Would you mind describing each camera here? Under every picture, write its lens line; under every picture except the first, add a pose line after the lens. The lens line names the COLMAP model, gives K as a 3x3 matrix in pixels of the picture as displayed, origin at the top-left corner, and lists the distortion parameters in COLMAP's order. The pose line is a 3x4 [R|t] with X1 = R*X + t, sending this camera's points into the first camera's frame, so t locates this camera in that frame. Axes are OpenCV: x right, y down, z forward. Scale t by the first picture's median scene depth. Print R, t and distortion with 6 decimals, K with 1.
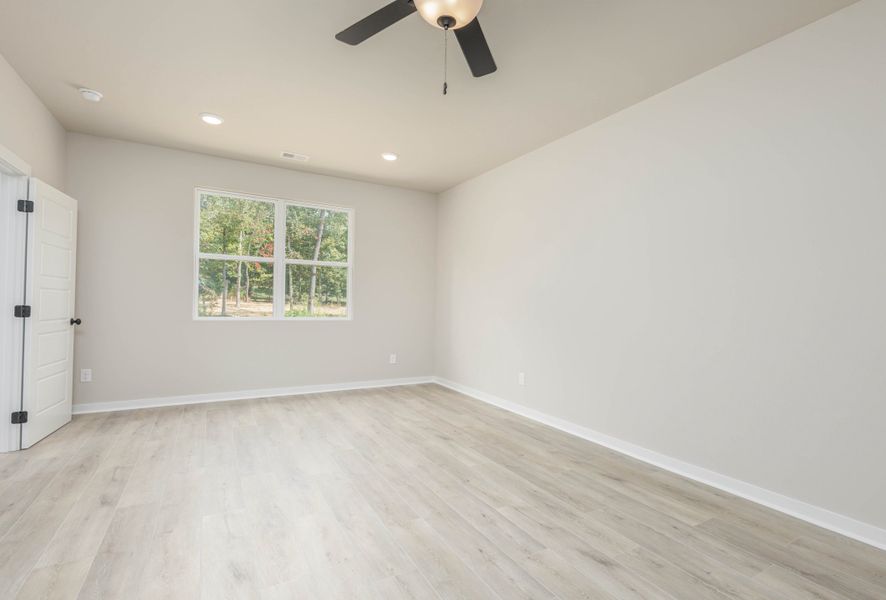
lens RADIAL K [[388.9, 0, 409.3], [0, 388.9, 302.2], [0, 0, 1]] dist [0.013298, 0.000177]
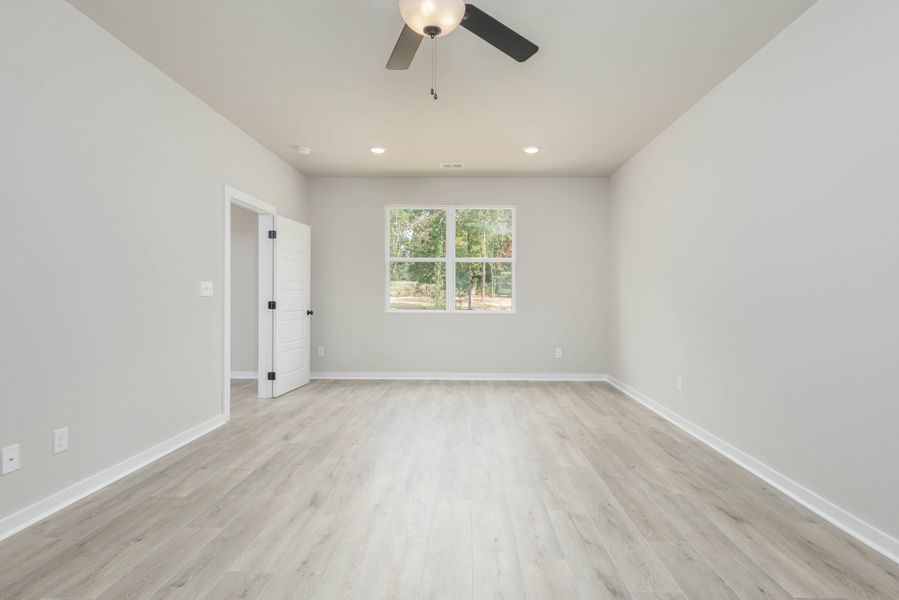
lens RADIAL K [[379.3, 0, 449.5], [0, 379.3, 300.0], [0, 0, 1]] dist [0.013043, -0.000266]
pose [[0.881094, -0.009875, -0.472838, 0.301743], [0.013806, 0.999893, 0.004845, 0.005532], [0.472740, -0.010797, 0.881136, 0.047686]]
